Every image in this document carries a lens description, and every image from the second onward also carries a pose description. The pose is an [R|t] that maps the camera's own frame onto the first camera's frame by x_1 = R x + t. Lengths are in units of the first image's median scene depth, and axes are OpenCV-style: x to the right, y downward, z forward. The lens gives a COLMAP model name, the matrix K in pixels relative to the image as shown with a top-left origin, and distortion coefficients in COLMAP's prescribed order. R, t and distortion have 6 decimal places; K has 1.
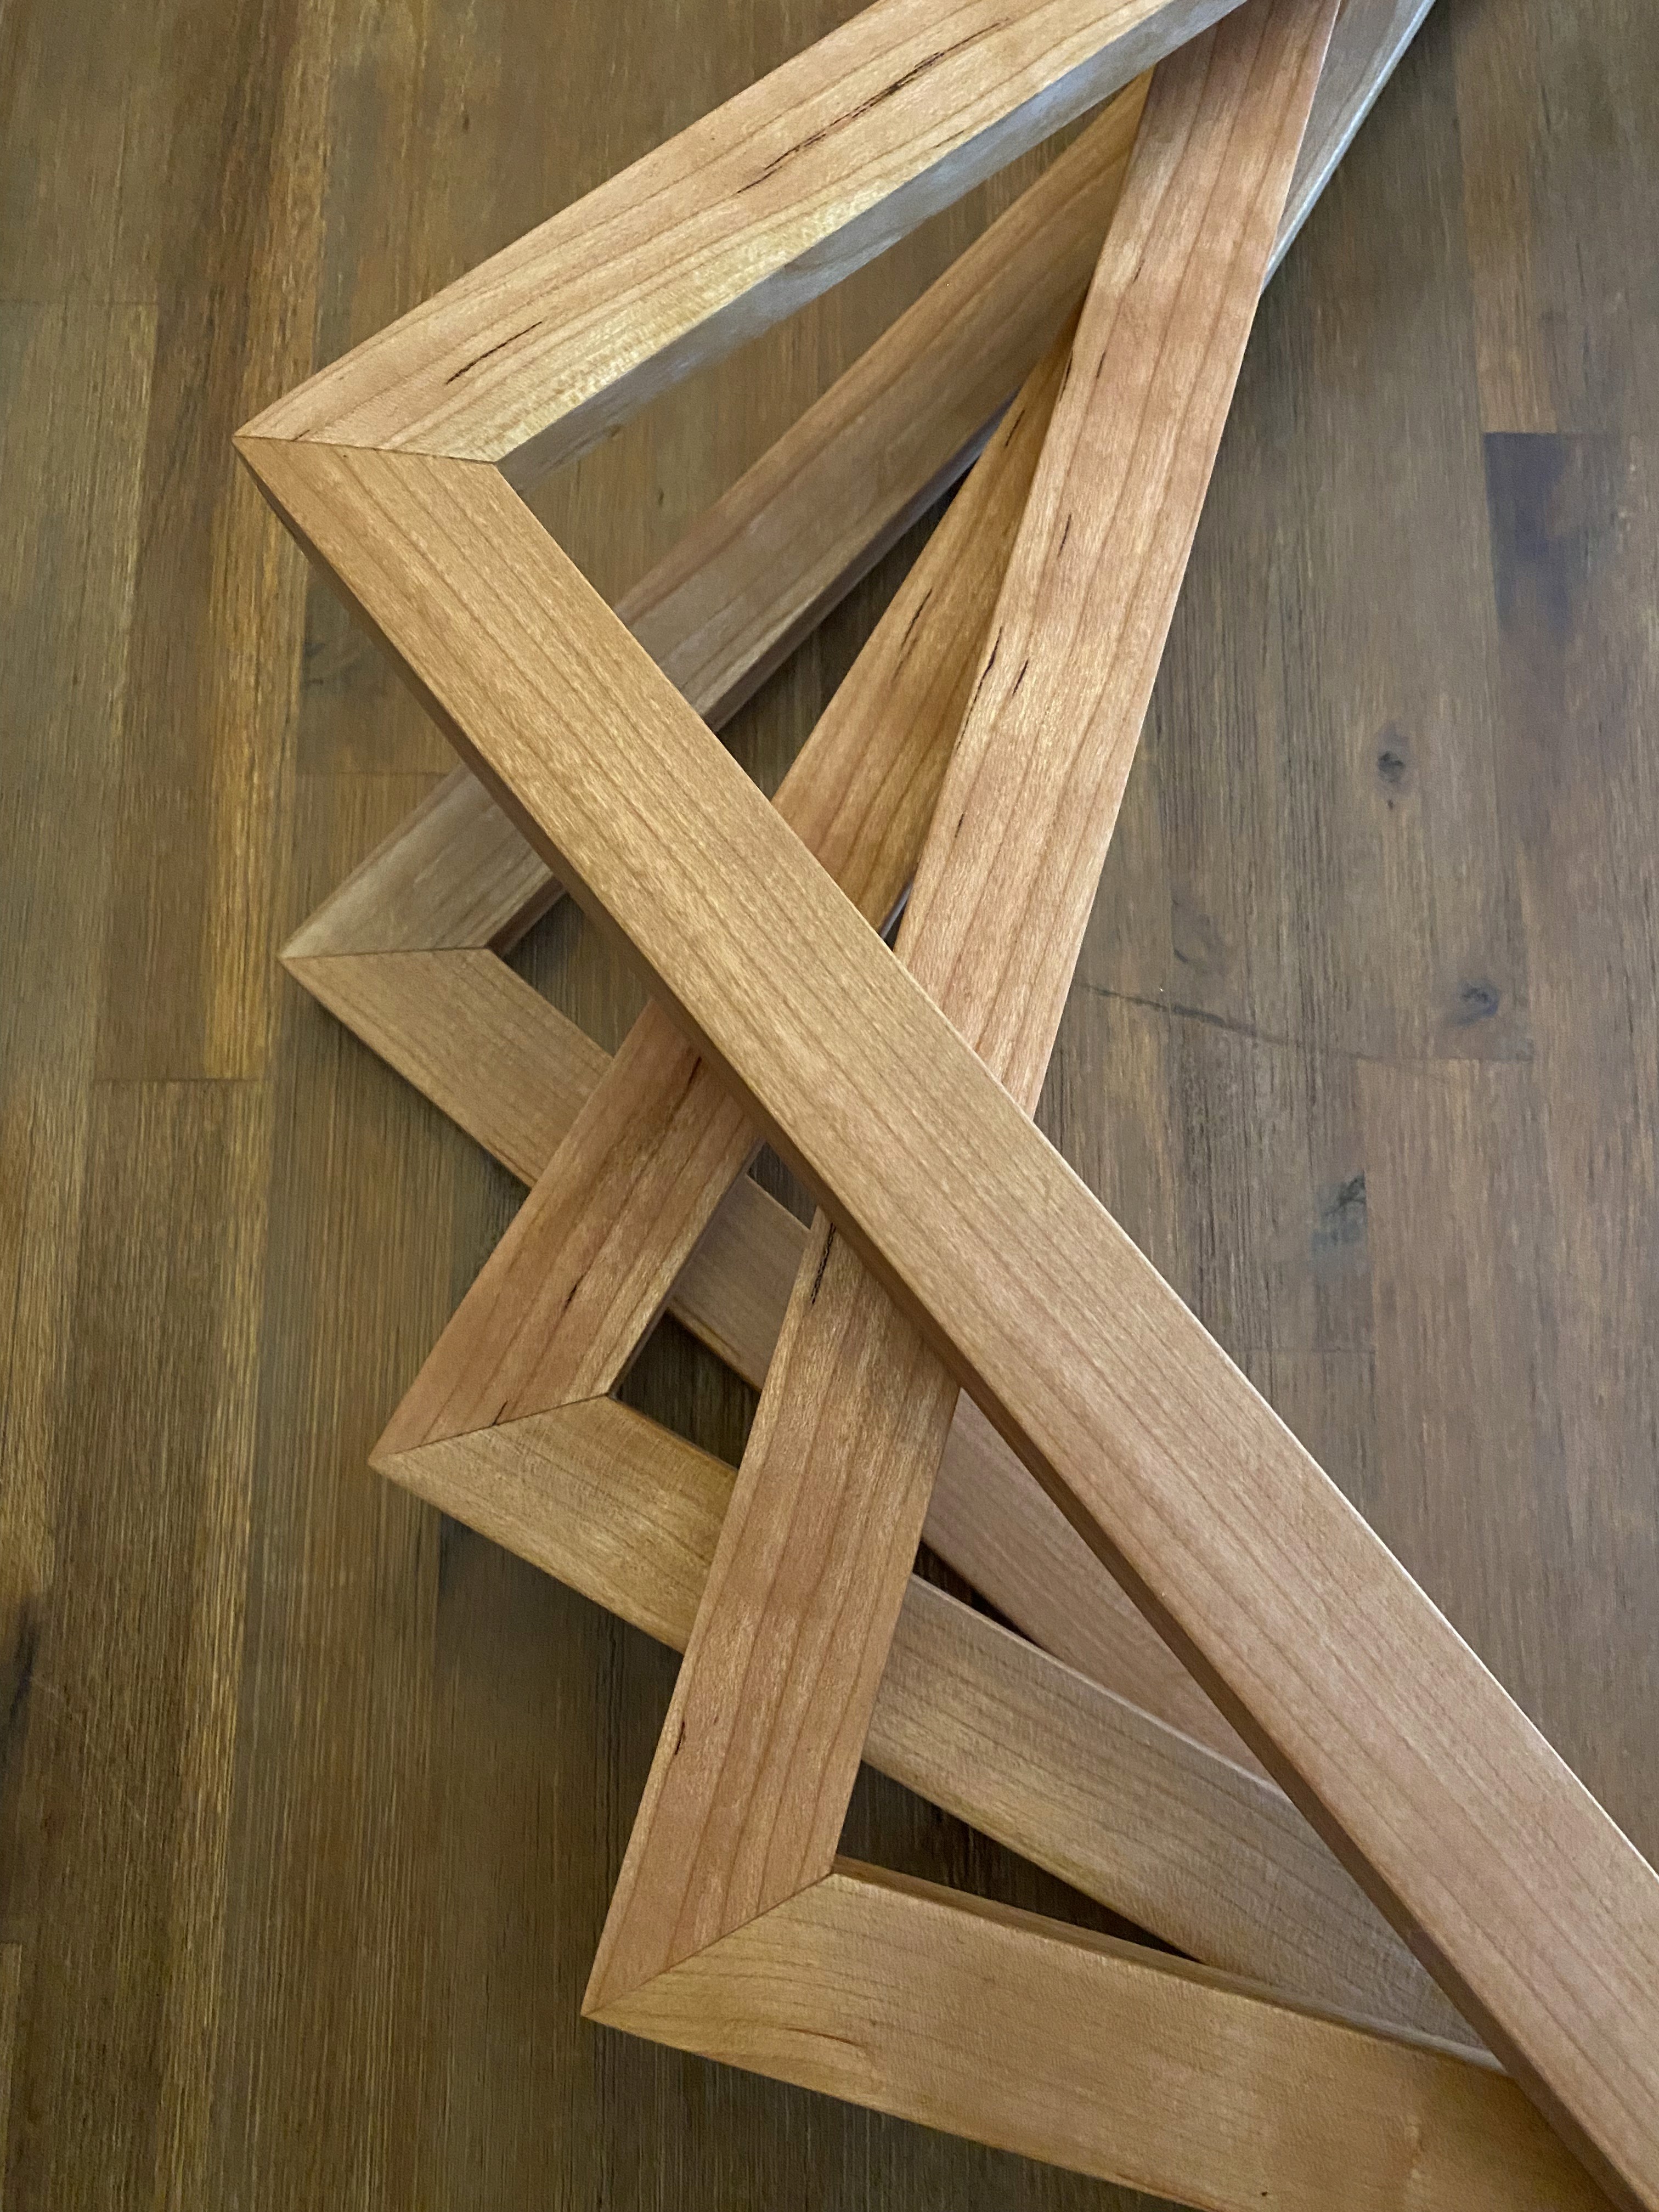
lens RADIAL K [[1782.0, 0, 829.5], [0, 1782.0, 1106.0], [0, 0, 1]] dist [-0.004940, -0.002280]
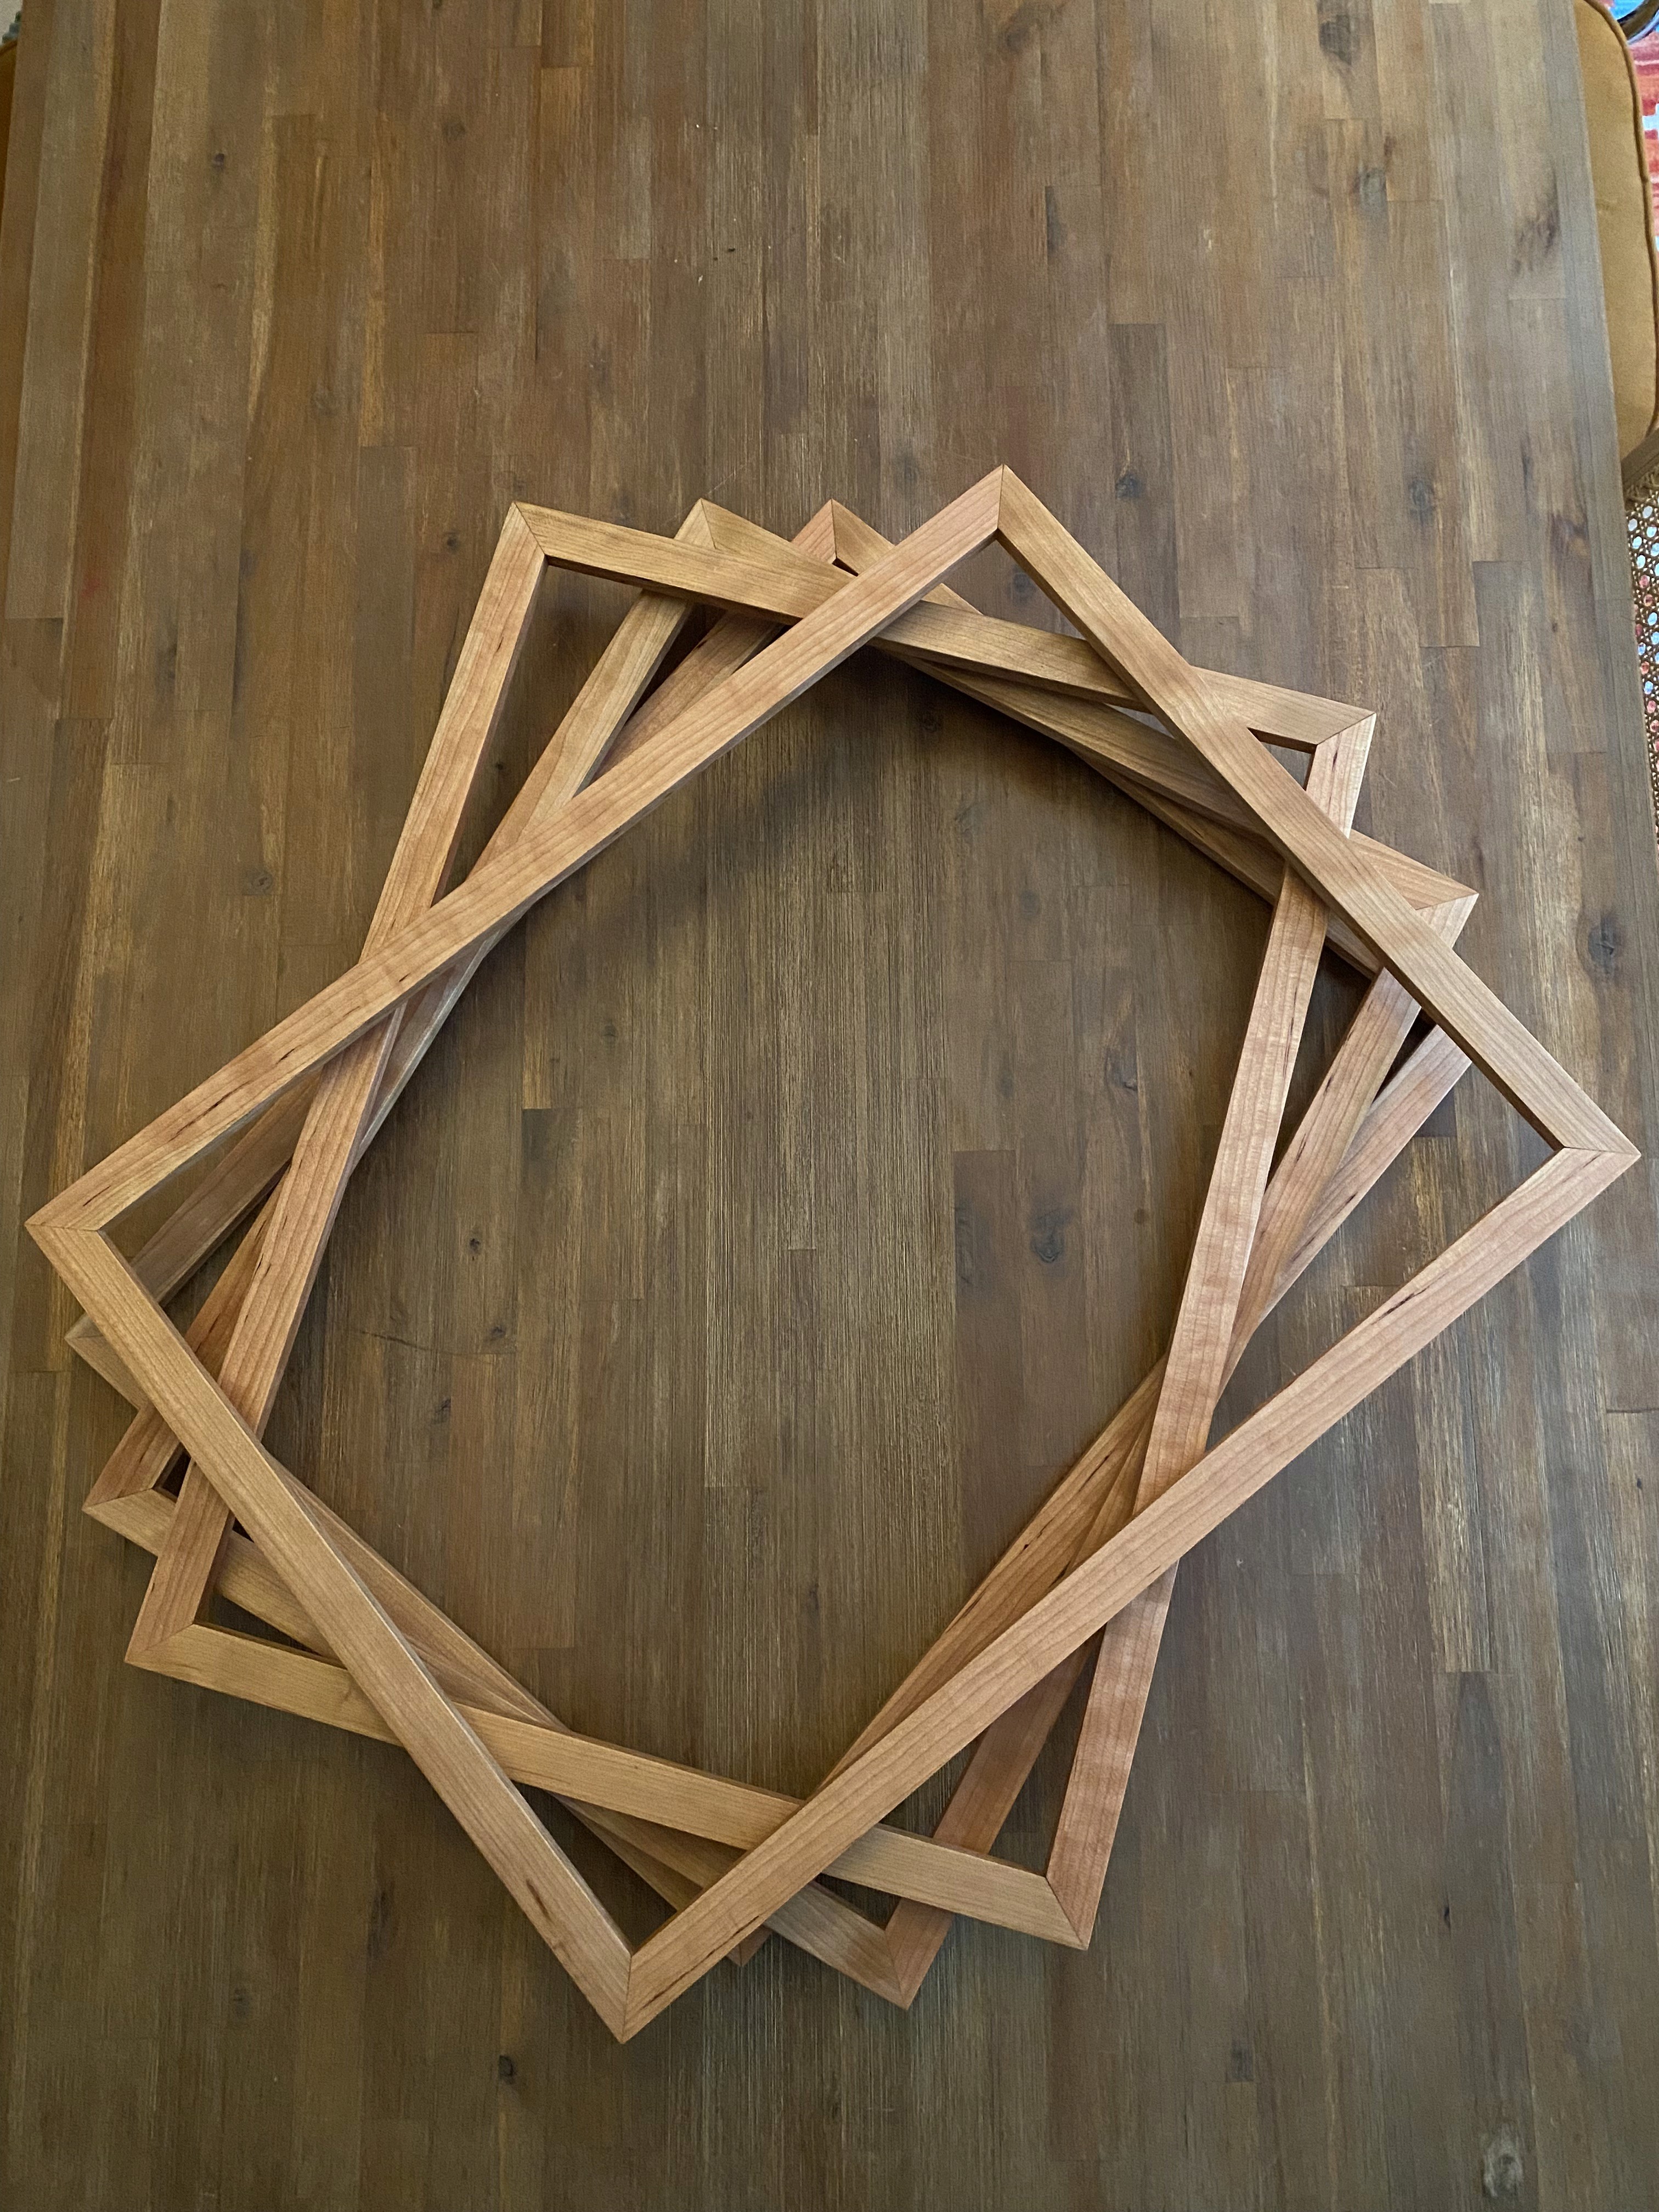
lens RADIAL K [[1745.9, 0, 821.6], [0, 1745.9, 1096.3], [0, 0, 1]] dist [-0.000184, 0.001008]
pose [[0.998919, -0.020568, -0.041696, 1.224656], [0.021368, 0.999594, 0.018844, -0.579866], [0.041292, -0.019715, 0.998953, -2.096732]]
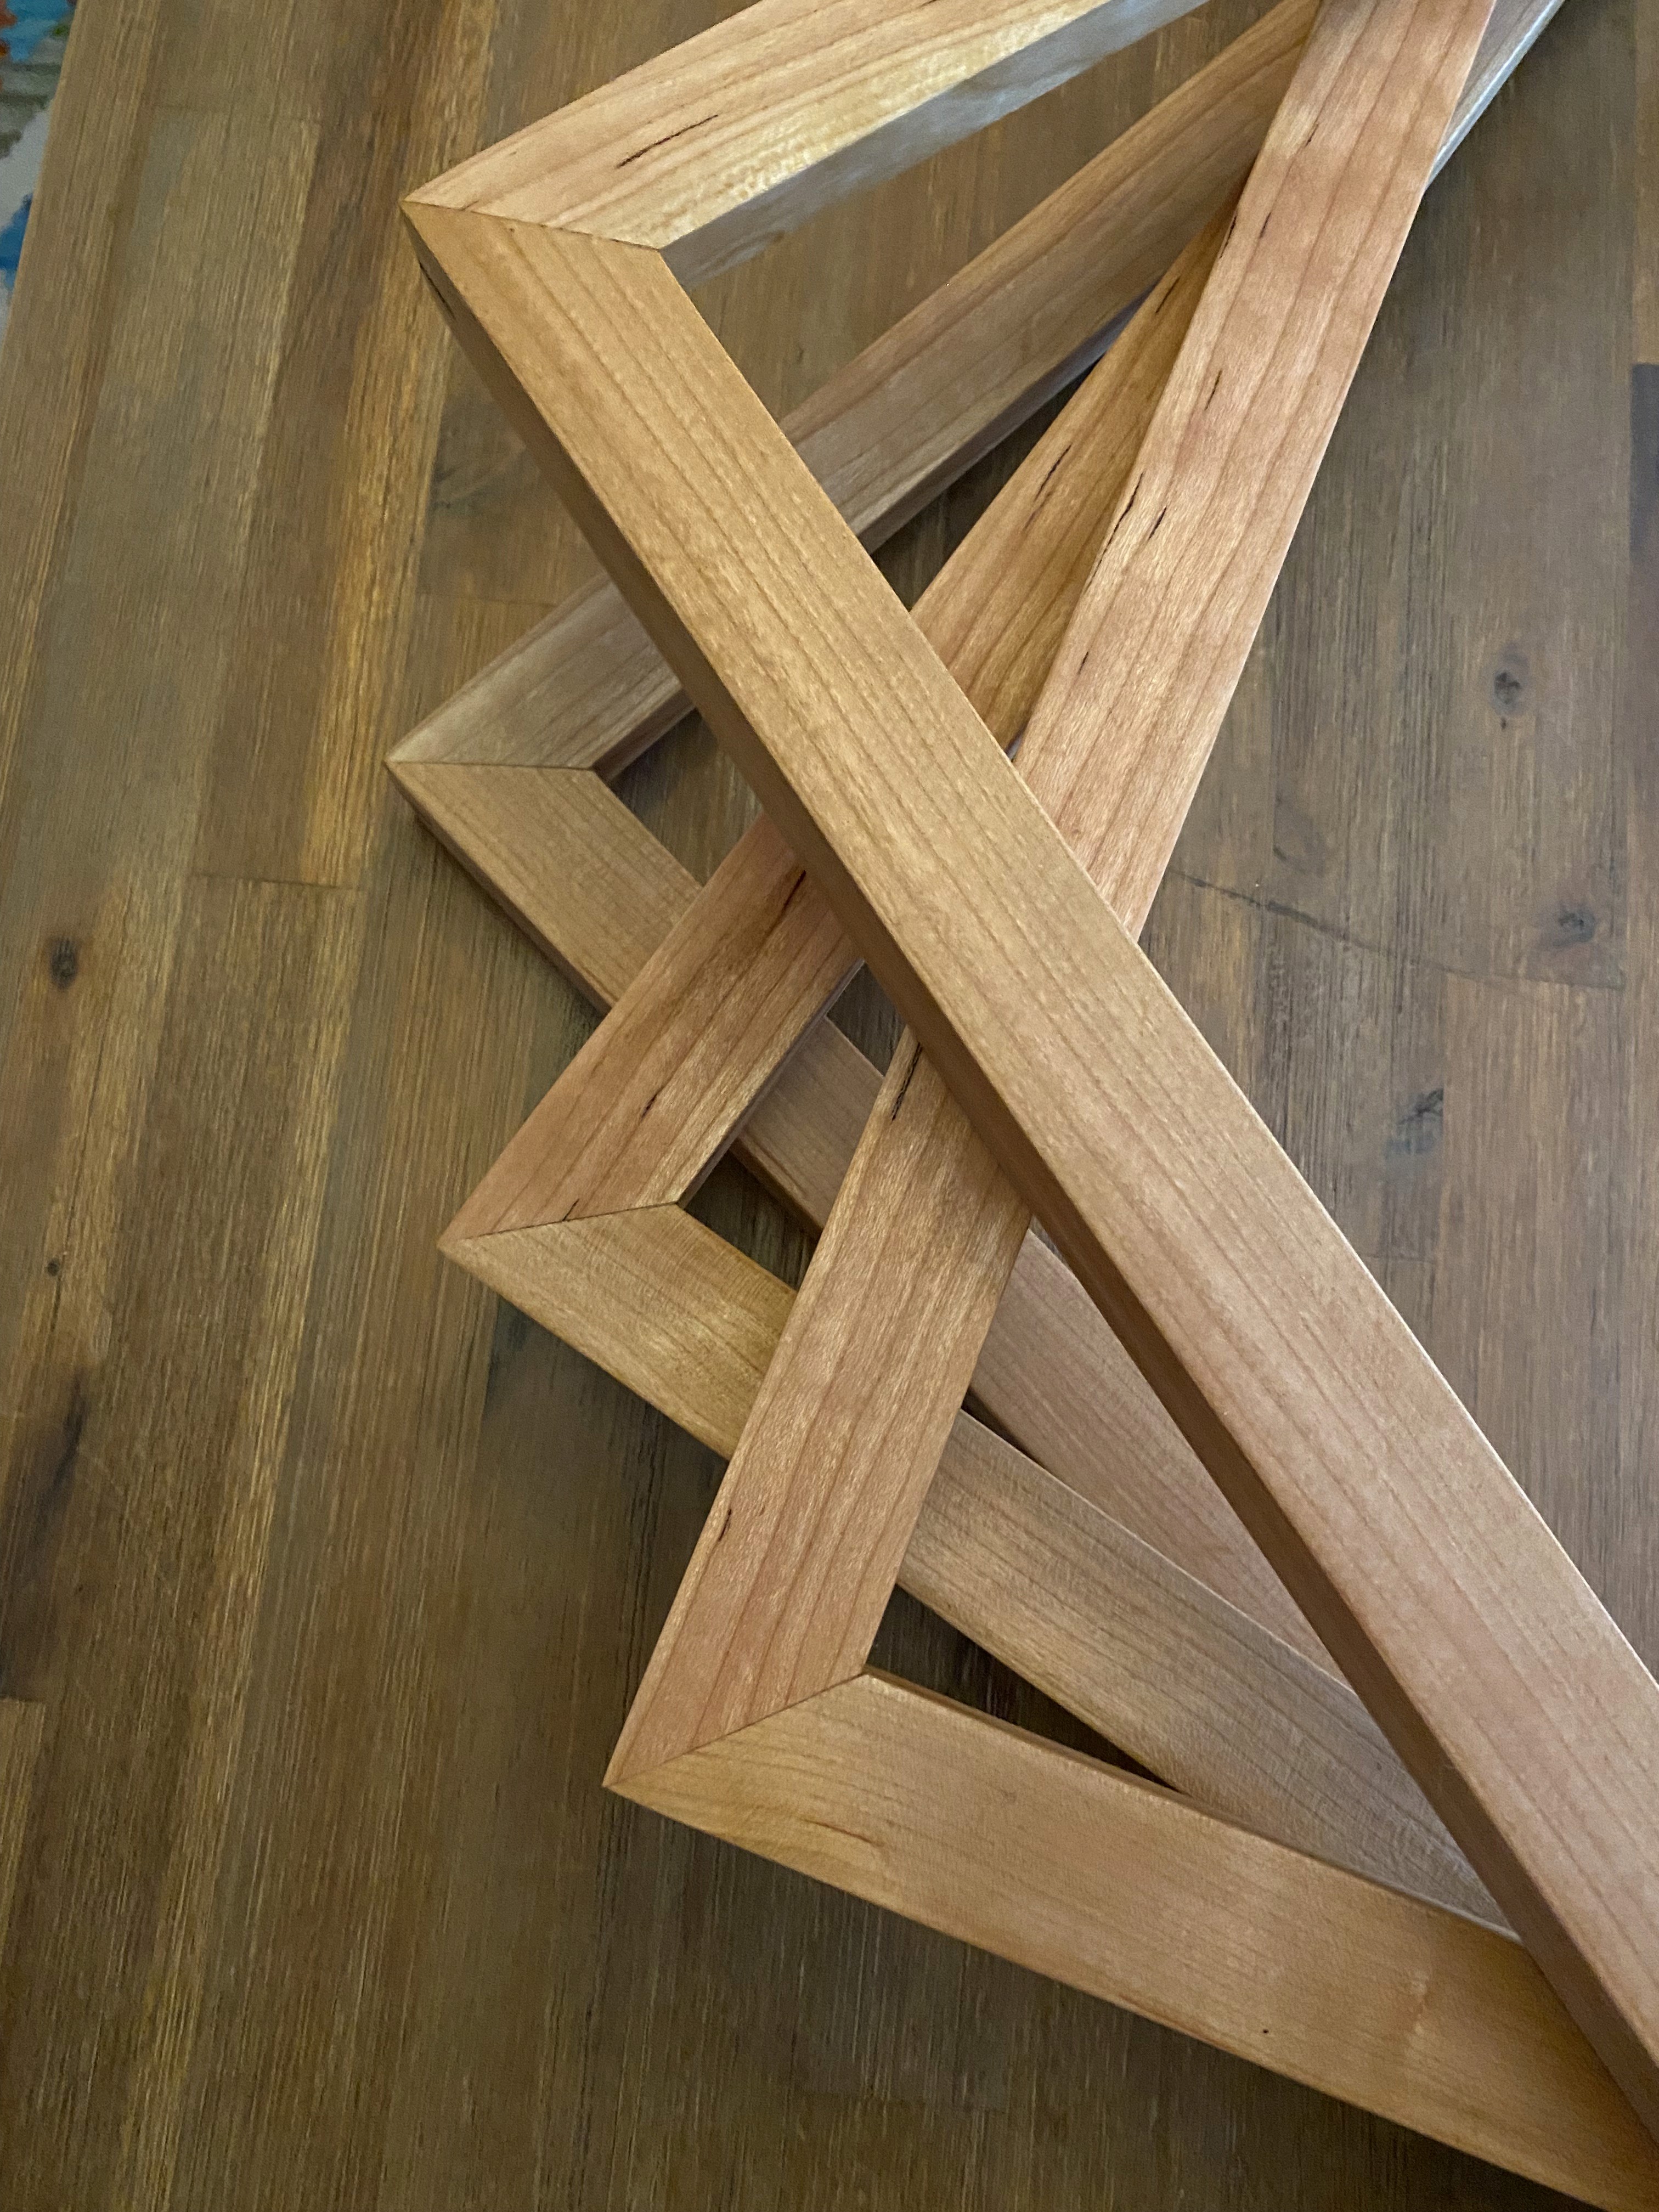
lens RADIAL K [[1782.0, 0, 829.5], [0, 1782.0, 1106.0], [0, 0, 1]] dist [-0.004940, -0.002280]
pose [[0.995266, 0.094538, -0.022545, -0.021000], [-0.094401, 0.995509, 0.007077, 0.090030], [0.023112, -0.004915, 0.999721, -0.001440]]
